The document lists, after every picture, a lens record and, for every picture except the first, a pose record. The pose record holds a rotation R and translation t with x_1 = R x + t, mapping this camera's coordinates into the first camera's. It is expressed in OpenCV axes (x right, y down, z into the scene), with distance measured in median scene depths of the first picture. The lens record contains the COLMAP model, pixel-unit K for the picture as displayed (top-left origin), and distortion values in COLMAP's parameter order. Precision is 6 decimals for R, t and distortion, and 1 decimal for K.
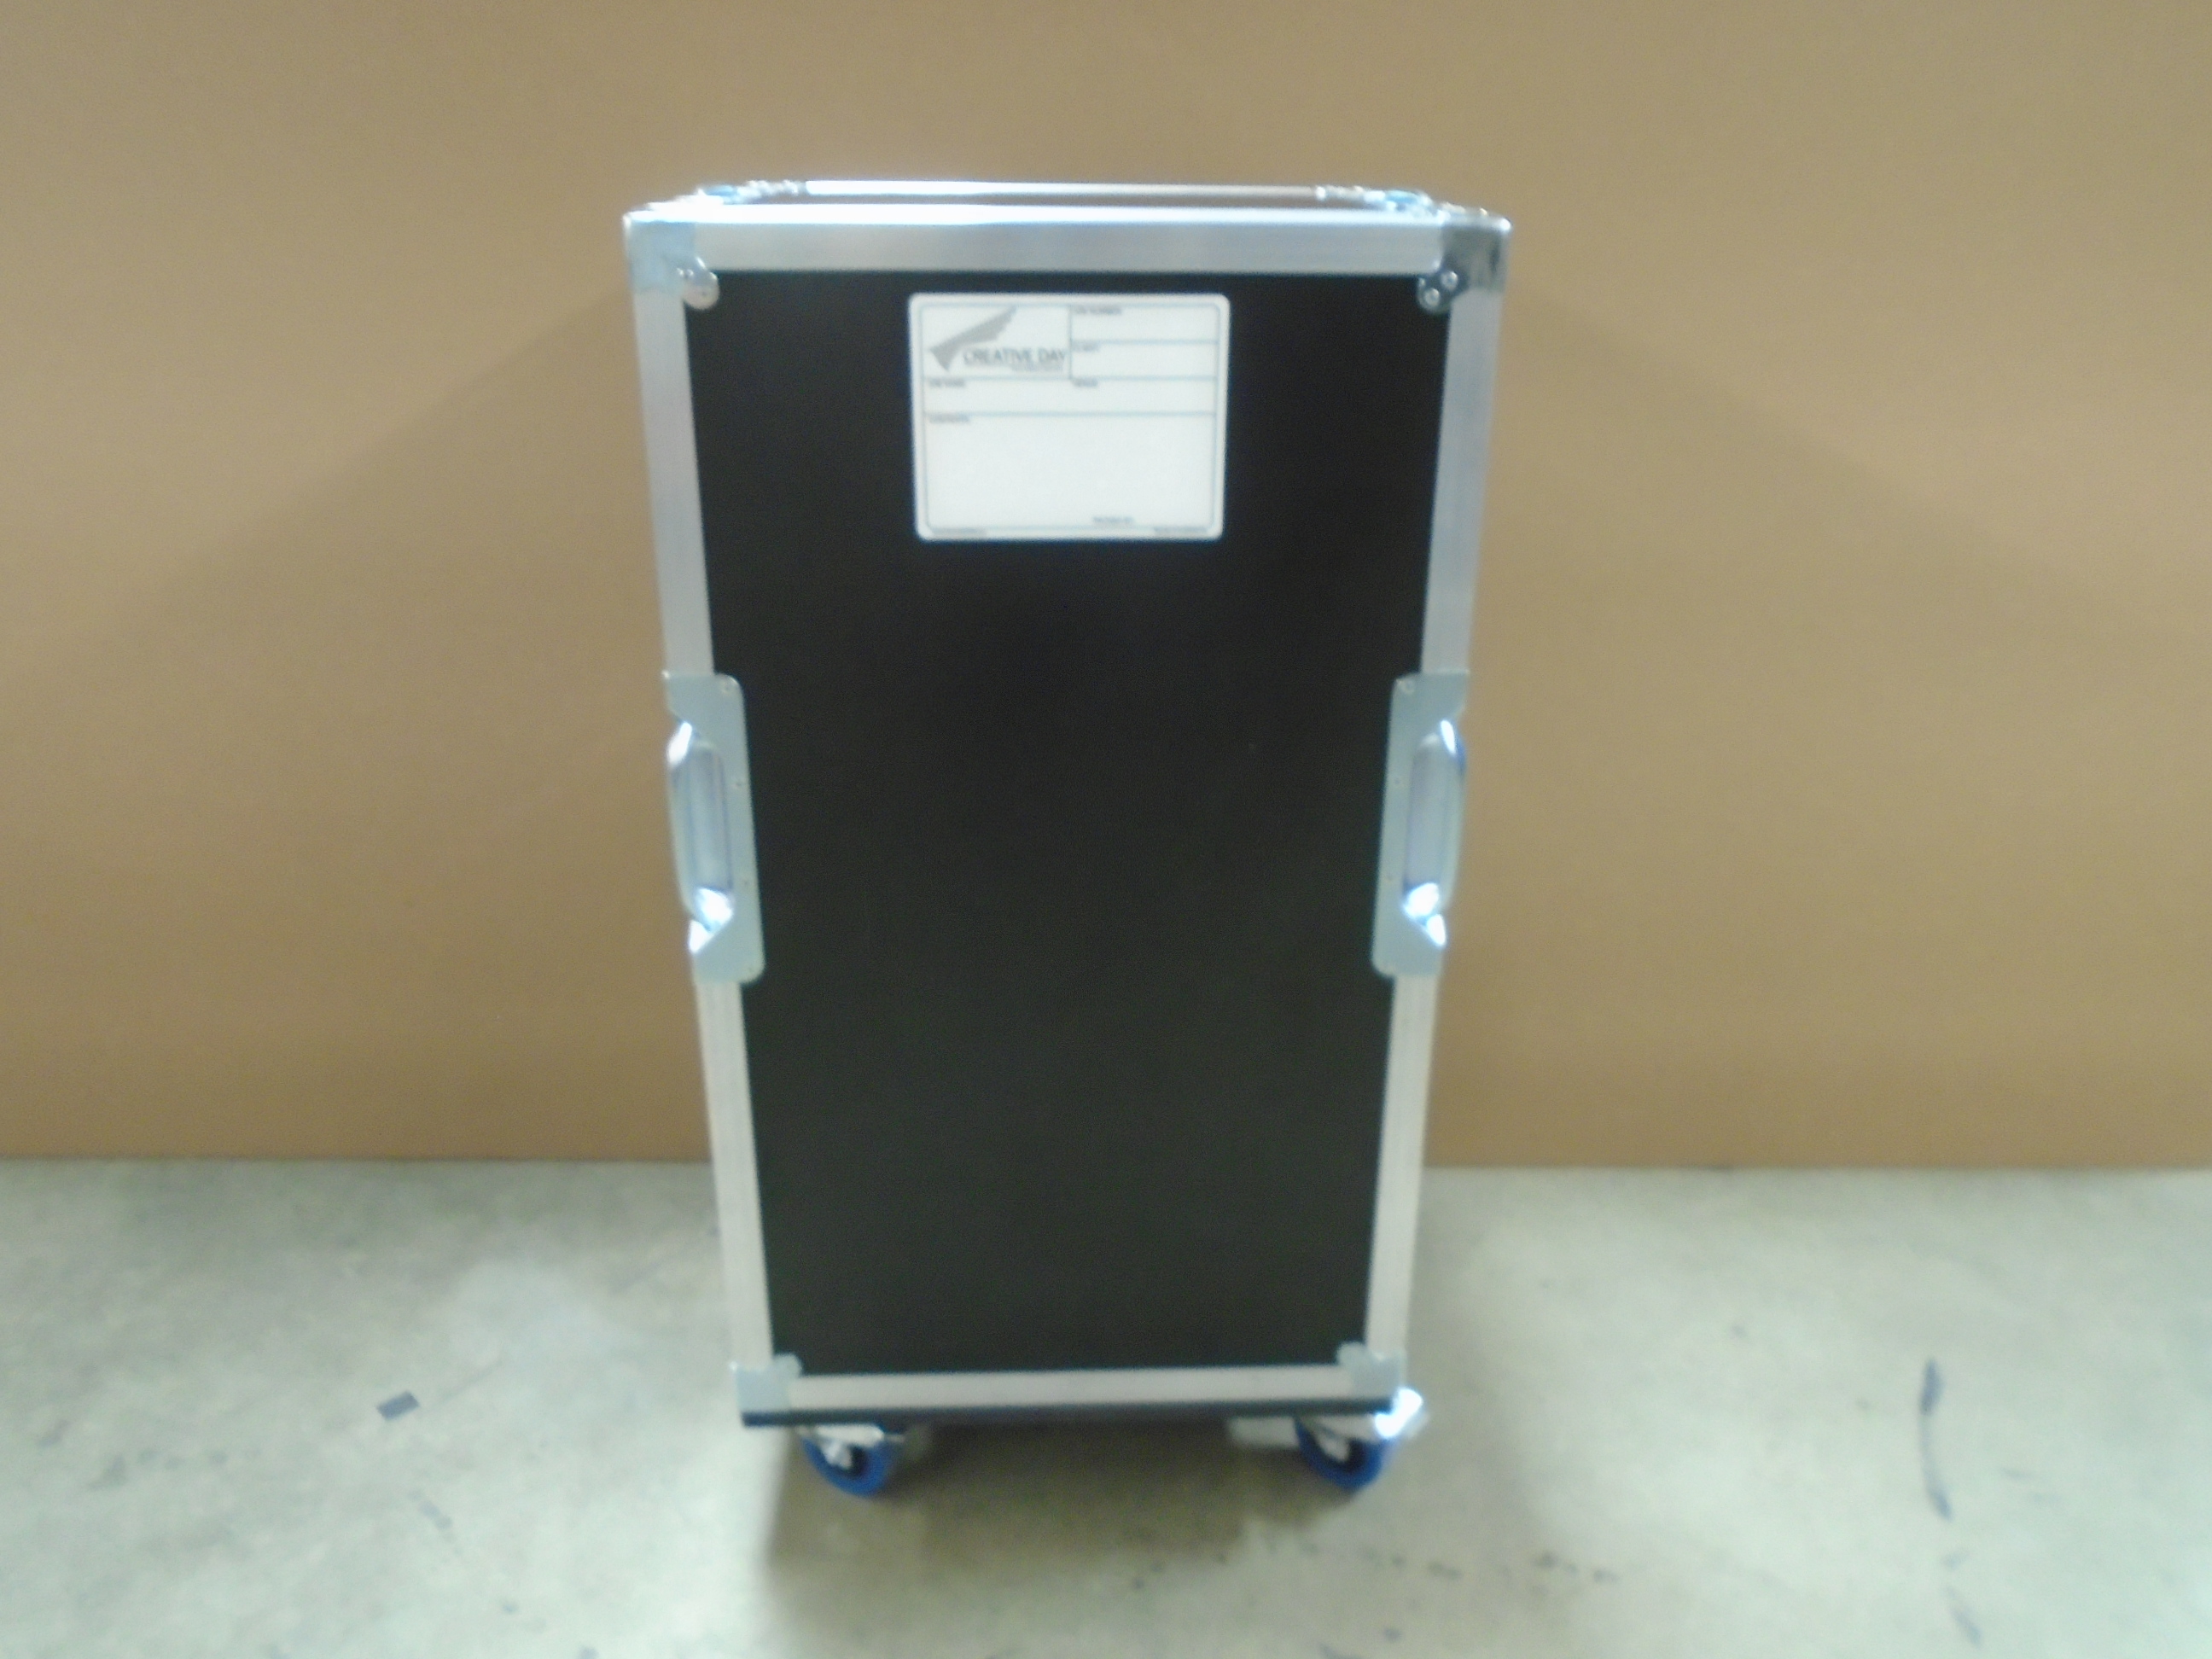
lens RADIAL K [[1689.1, 0, 1093.8], [0, 1689.1, 826.5], [0, 0, 1]] dist [-0.007946, 0.000601]
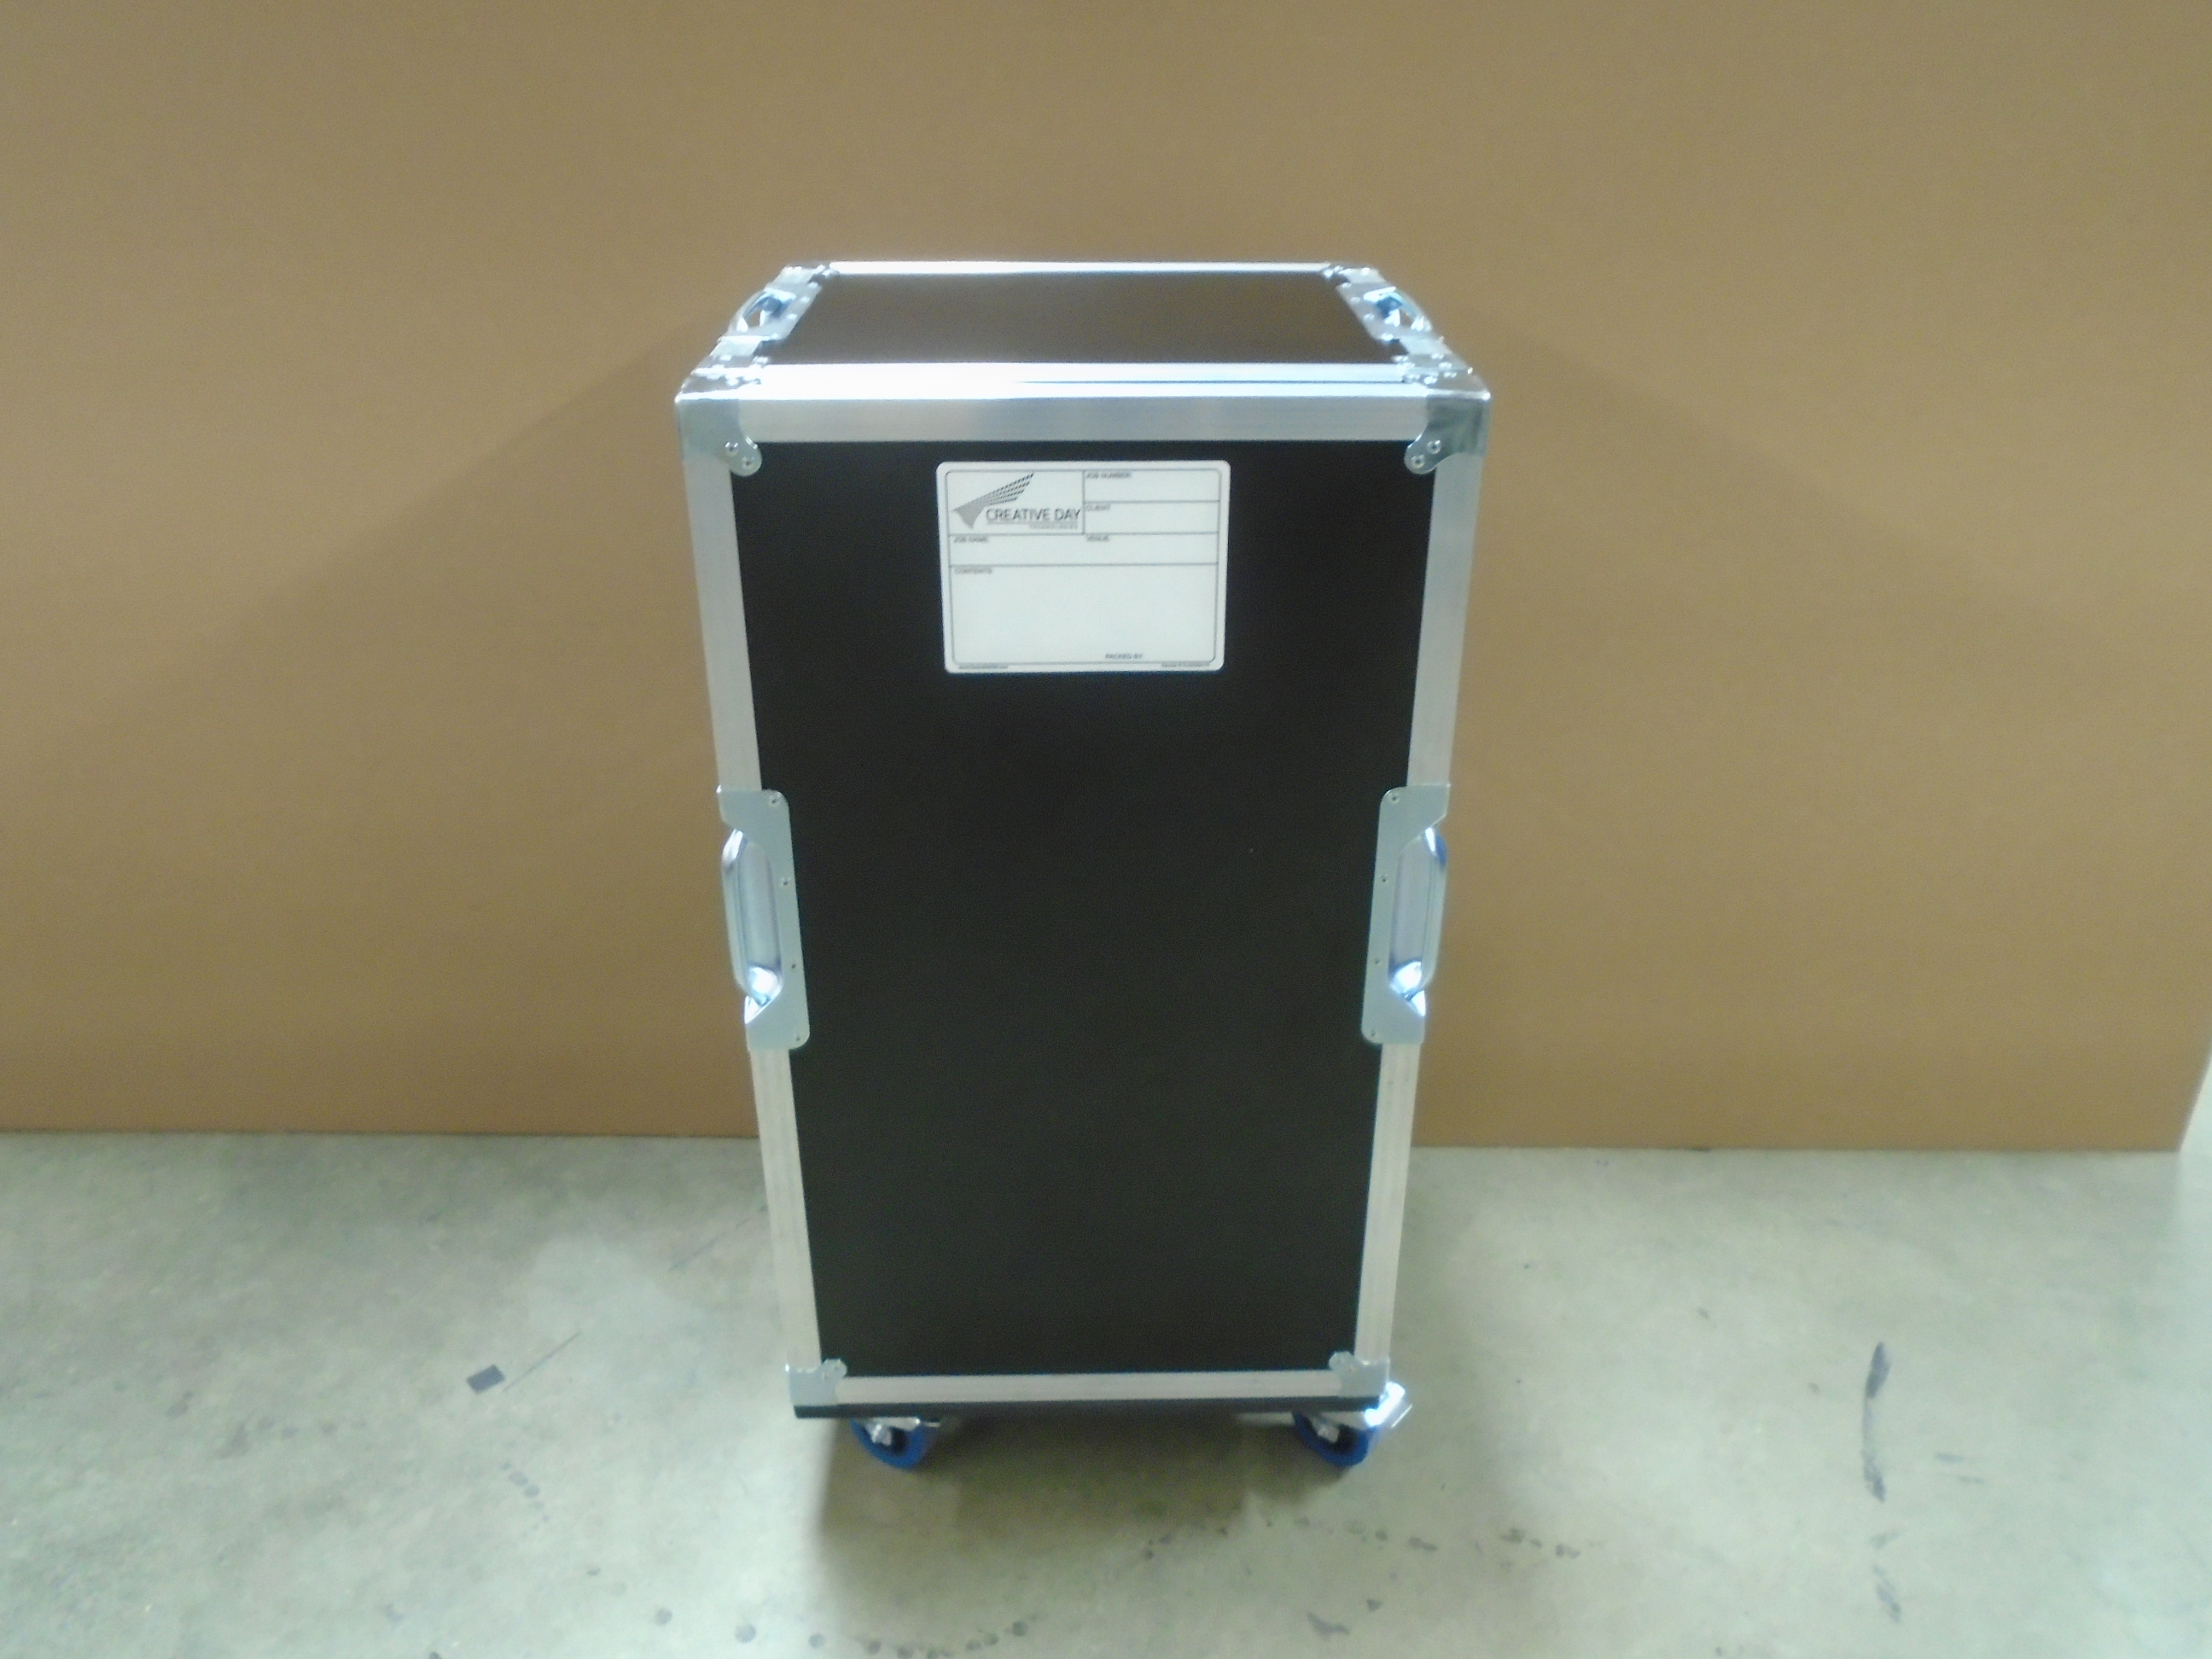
lens RADIAL K [[1689.1, 0, 1092.6], [0, 1689.1, 827.1], [0, 0, 1]] dist [-0.007946, 0.000601]
pose [[0.999820, 0.001917, -0.018858, 0.008473], [-0.000272, 0.996223, 0.086826, -0.118932], [0.018953, -0.086806, 0.996045, -0.070894]]
